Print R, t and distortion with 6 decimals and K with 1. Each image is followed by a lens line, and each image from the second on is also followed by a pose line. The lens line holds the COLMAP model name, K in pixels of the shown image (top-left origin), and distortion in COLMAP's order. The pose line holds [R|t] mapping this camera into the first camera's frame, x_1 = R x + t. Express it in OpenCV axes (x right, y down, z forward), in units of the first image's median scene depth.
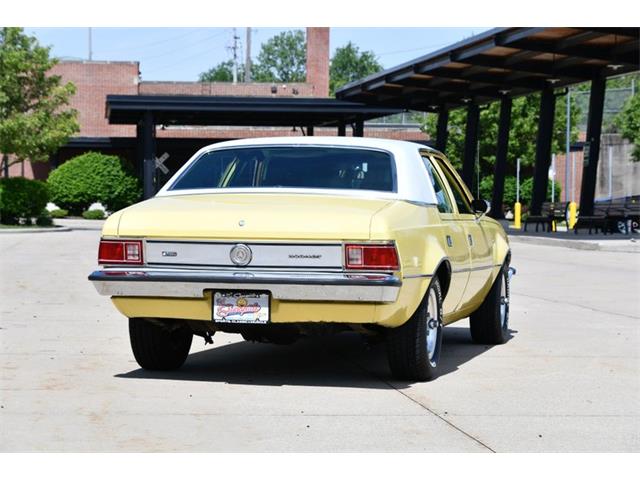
lens RADIAL K [[1727.4, 0, 322.8], [0, 1727.4, 241.6], [0, 0, 1]] dist [0.065326, 0.000000]
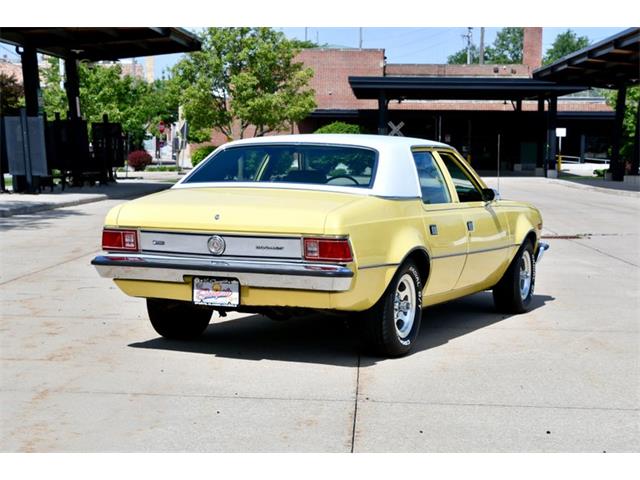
lens RADIAL K [[1346.6, 0, 318.5], [0, 1346.6, 242.8], [0, 0, 1]] dist [0.046263, 0.000000]
pose [[0.983788, 0.016724, -0.178556, 0.162216], [-0.009238, 0.999046, 0.042674, -0.029705], [0.179099, -0.040332, 0.983004, 0.139619]]
